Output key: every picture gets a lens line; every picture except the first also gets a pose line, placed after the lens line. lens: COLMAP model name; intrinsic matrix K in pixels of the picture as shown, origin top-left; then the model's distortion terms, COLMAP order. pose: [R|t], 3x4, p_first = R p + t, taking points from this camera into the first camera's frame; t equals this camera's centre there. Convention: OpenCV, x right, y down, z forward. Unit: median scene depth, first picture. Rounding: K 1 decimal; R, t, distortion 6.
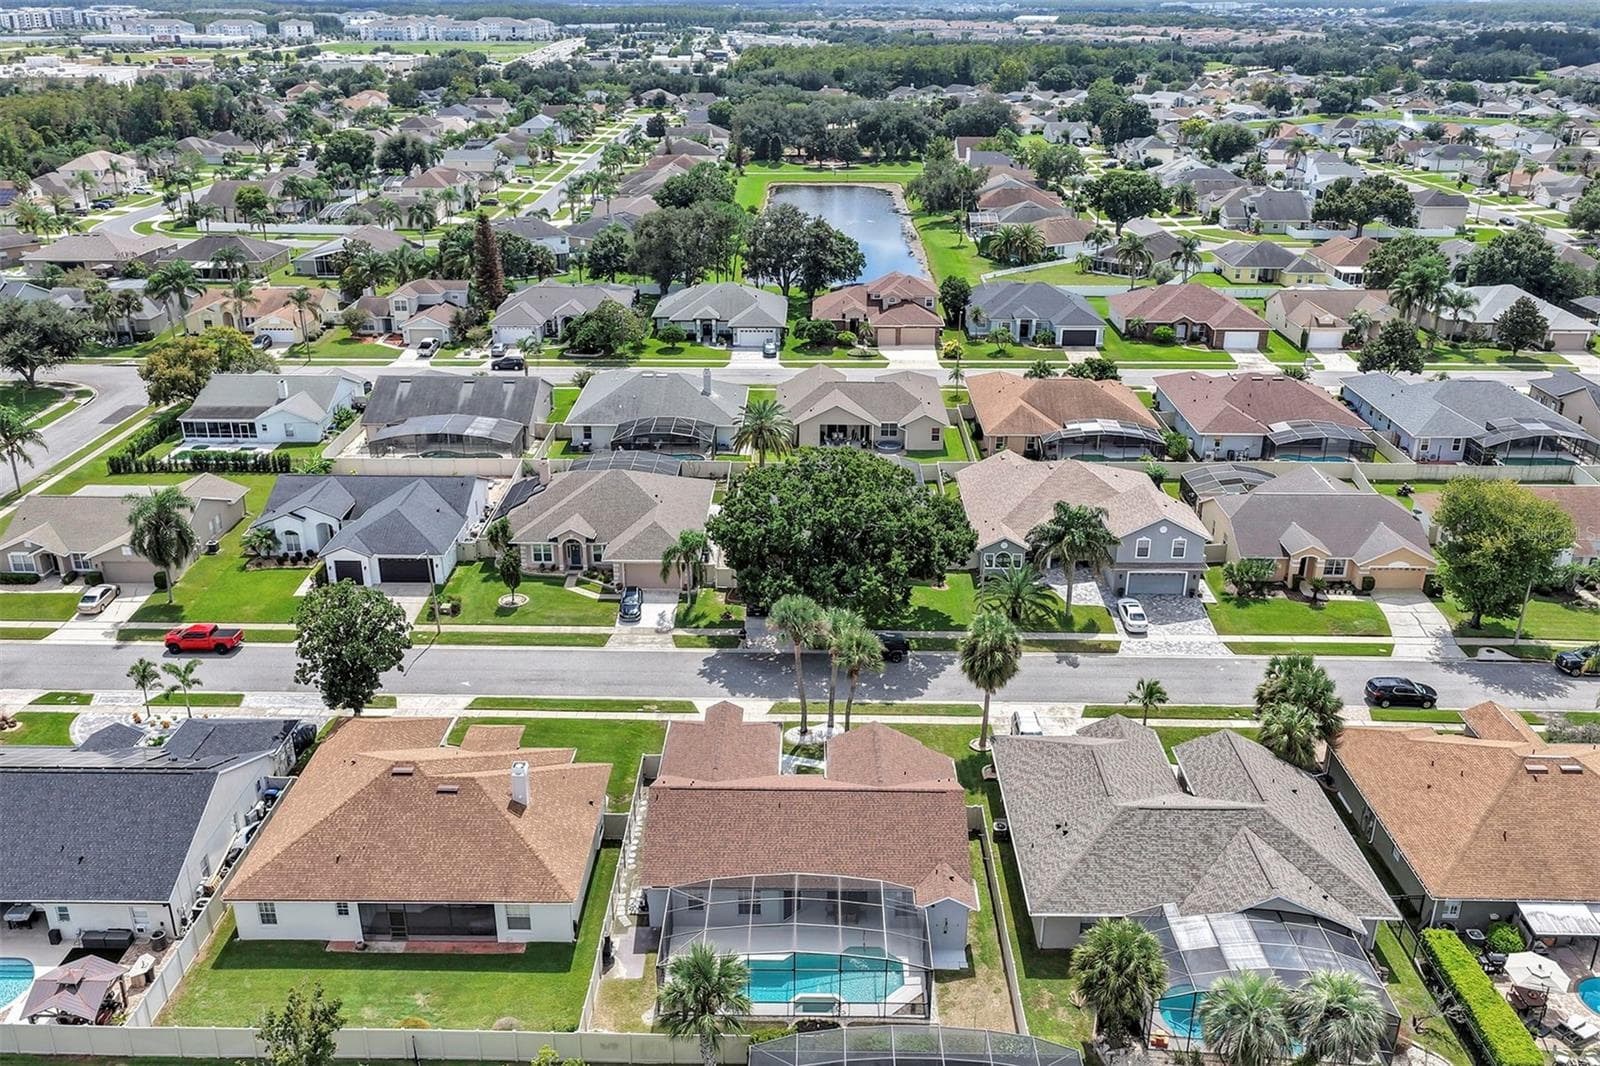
lens RADIAL K [[1328.6, 0, 800.0], [0, 1328.6, 533.0], [0, 0, 1]] dist [-0.014717, 0.037615]
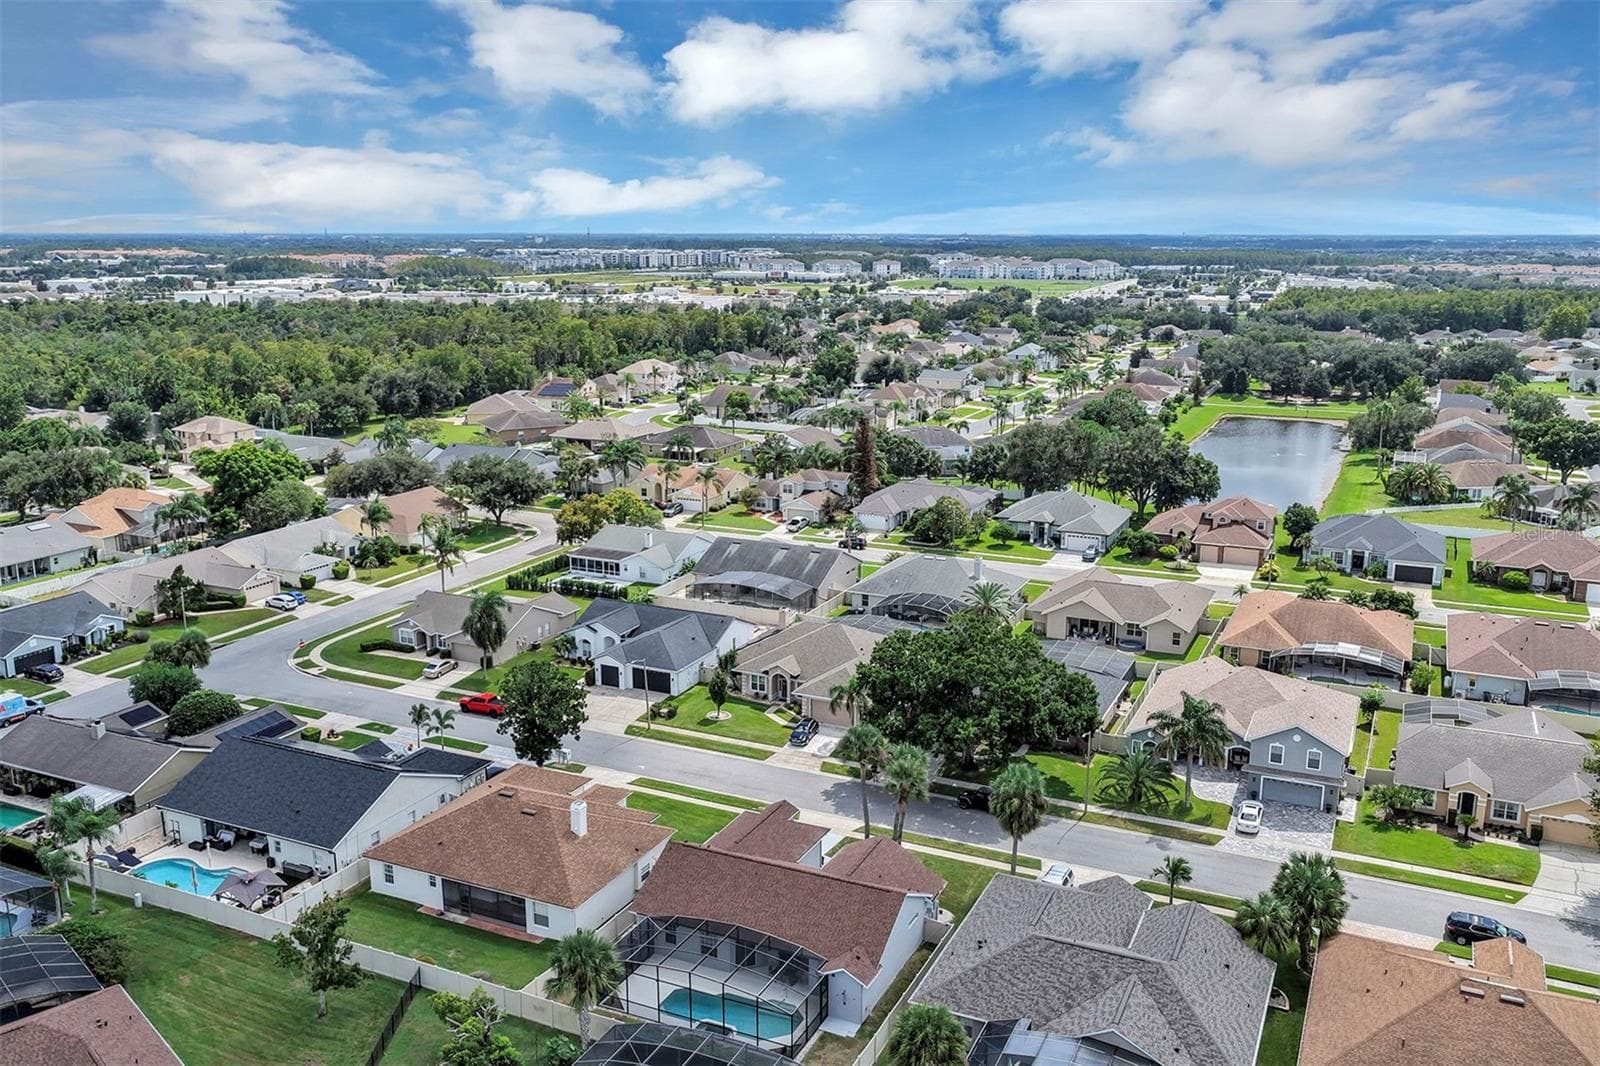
lens RADIAL K [[1328.6, 0, 800.0], [0, 1328.6, 533.0], [0, 0, 1]] dist [-0.014717, 0.037615]
pose [[0.910339, 0.089833, -0.403997, 0.307227], [-0.155963, 0.978656, -0.133820, 0.036796], [0.383353, 0.184830, 0.904919, -0.083467]]
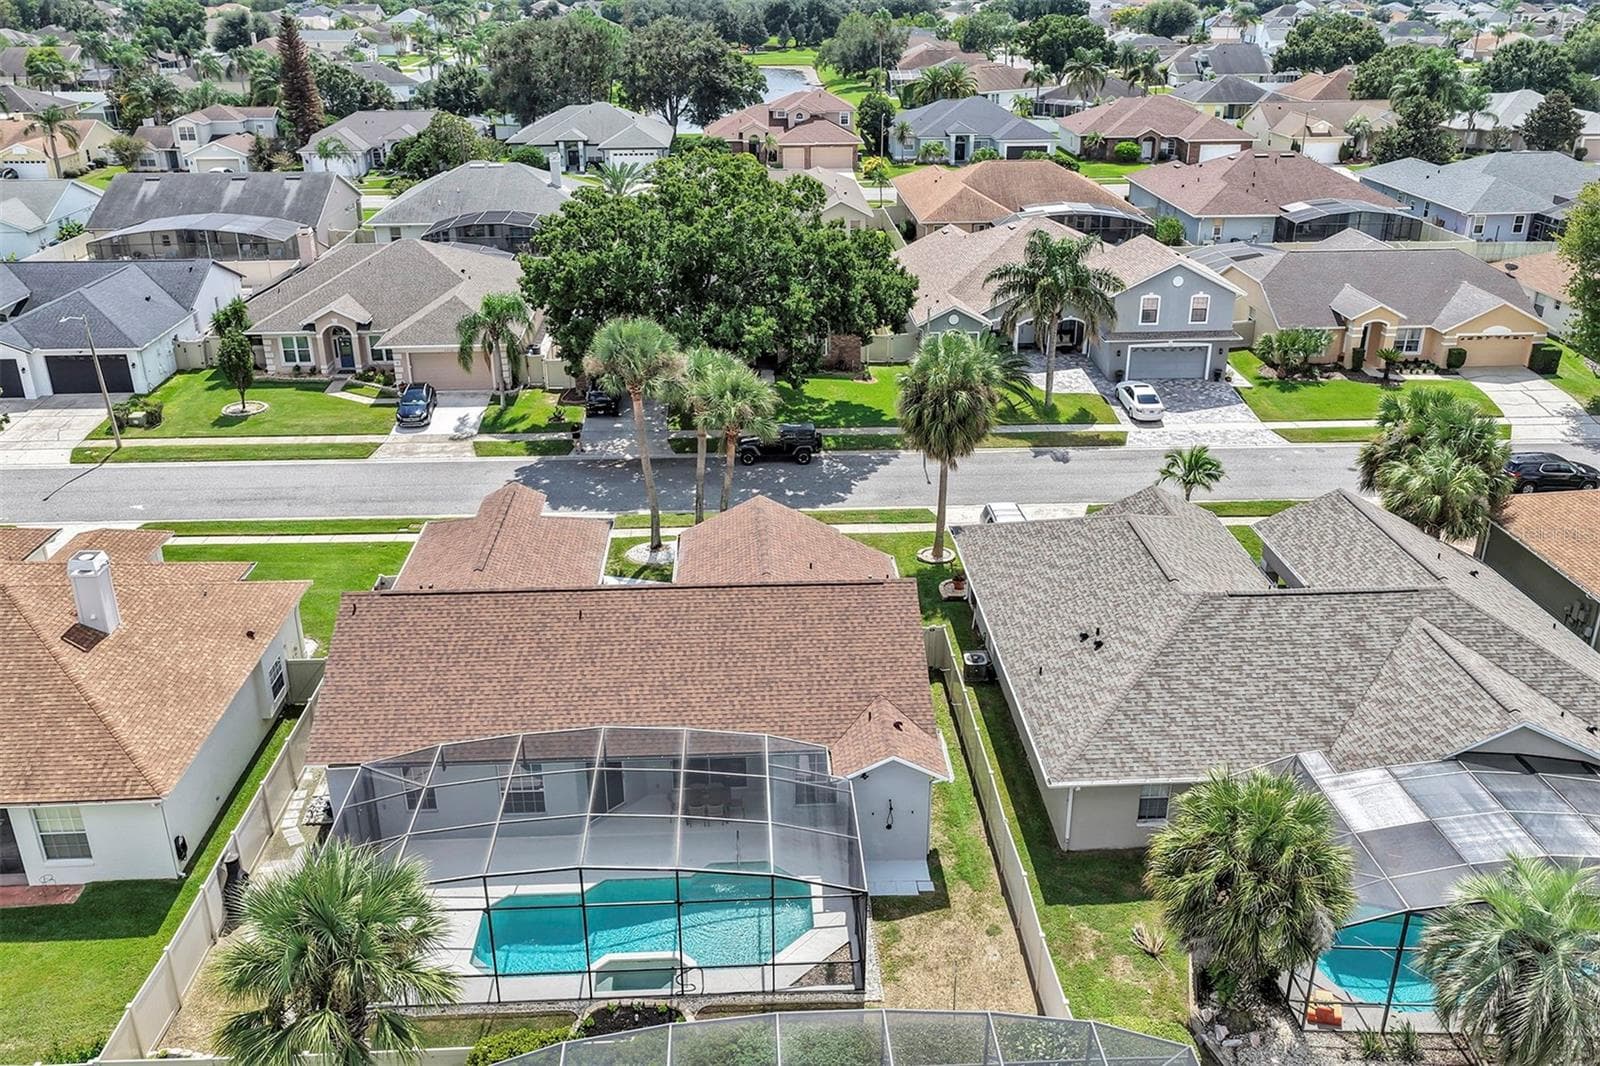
lens RADIAL K [[1328.6, 0, 800.0], [0, 1328.6, 533.0], [0, 0, 1]] dist [-0.014717, 0.037615]
pose [[0.998104, -0.031653, 0.052790, 0.030149], [0.030513, 0.999286, 0.022277, 0.103840], [-0.053457, -0.020624, 0.998357, 0.289123]]
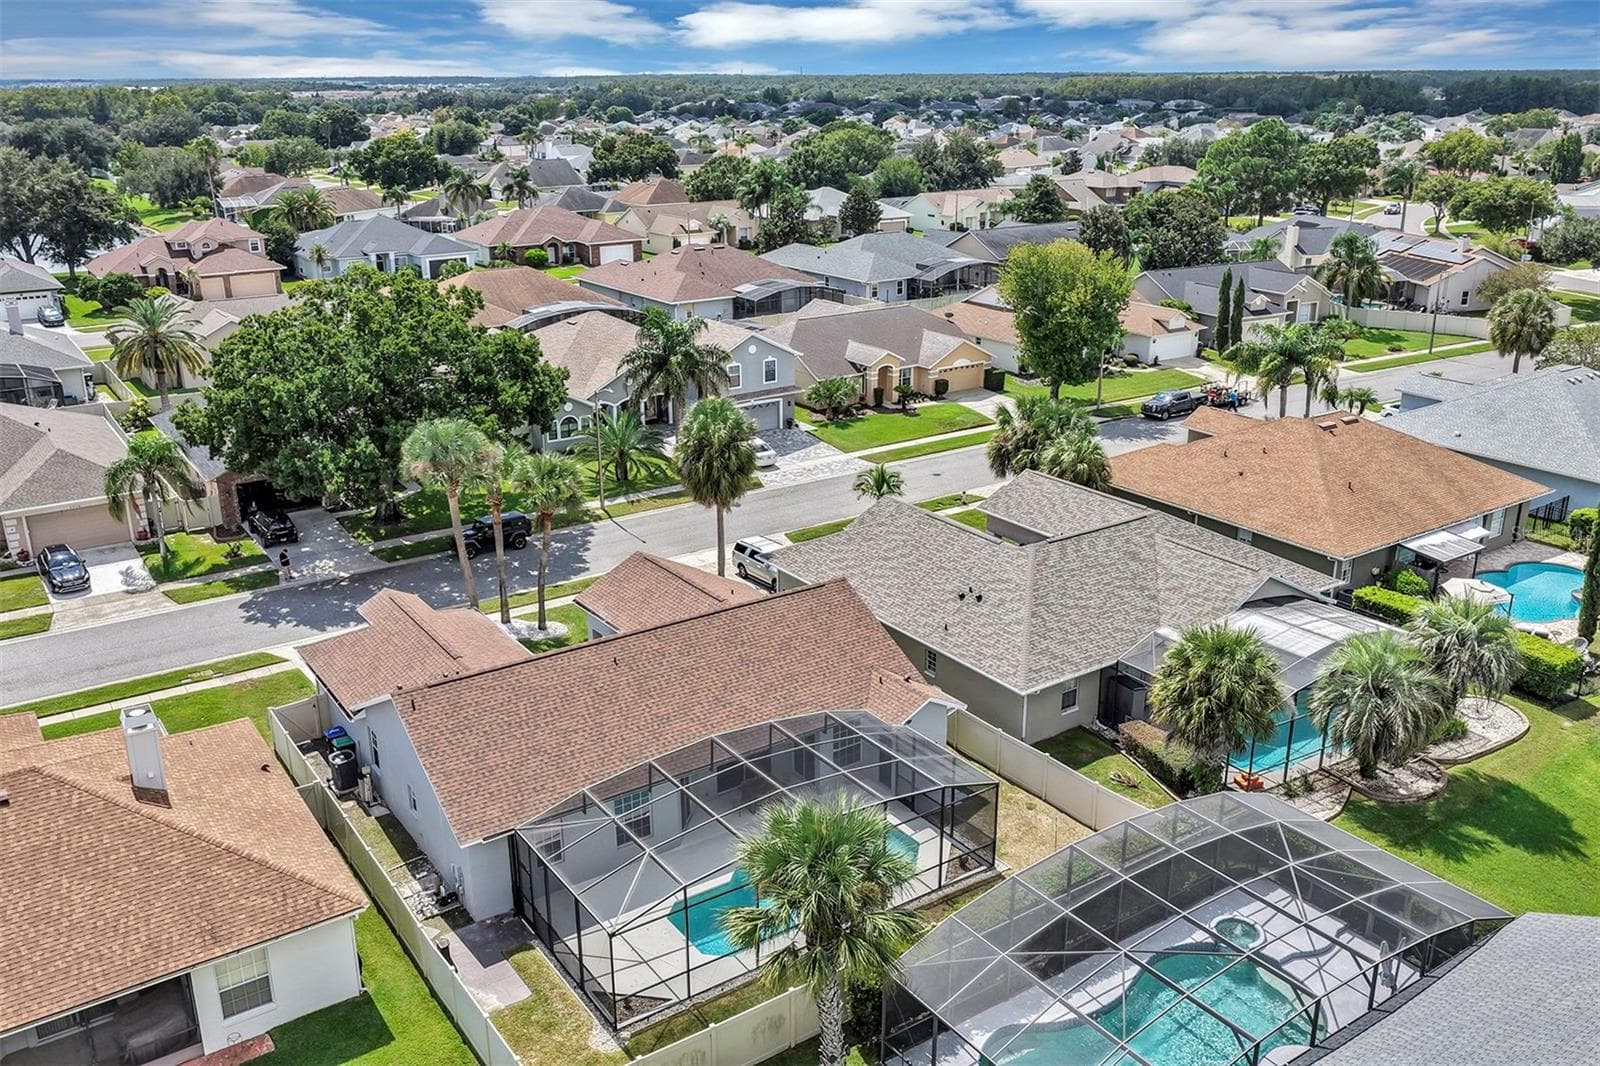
lens RADIAL K [[1328.6, 0, 800.0], [0, 1328.6, 533.0], [0, 0, 1]] dist [-0.014717, 0.037615]
pose [[0.816248, -0.196822, 0.543139, -0.170145], [0.228031, 0.973601, 0.010119, 0.103052], [-0.530793, 0.115593, 0.839582, 0.280519]]
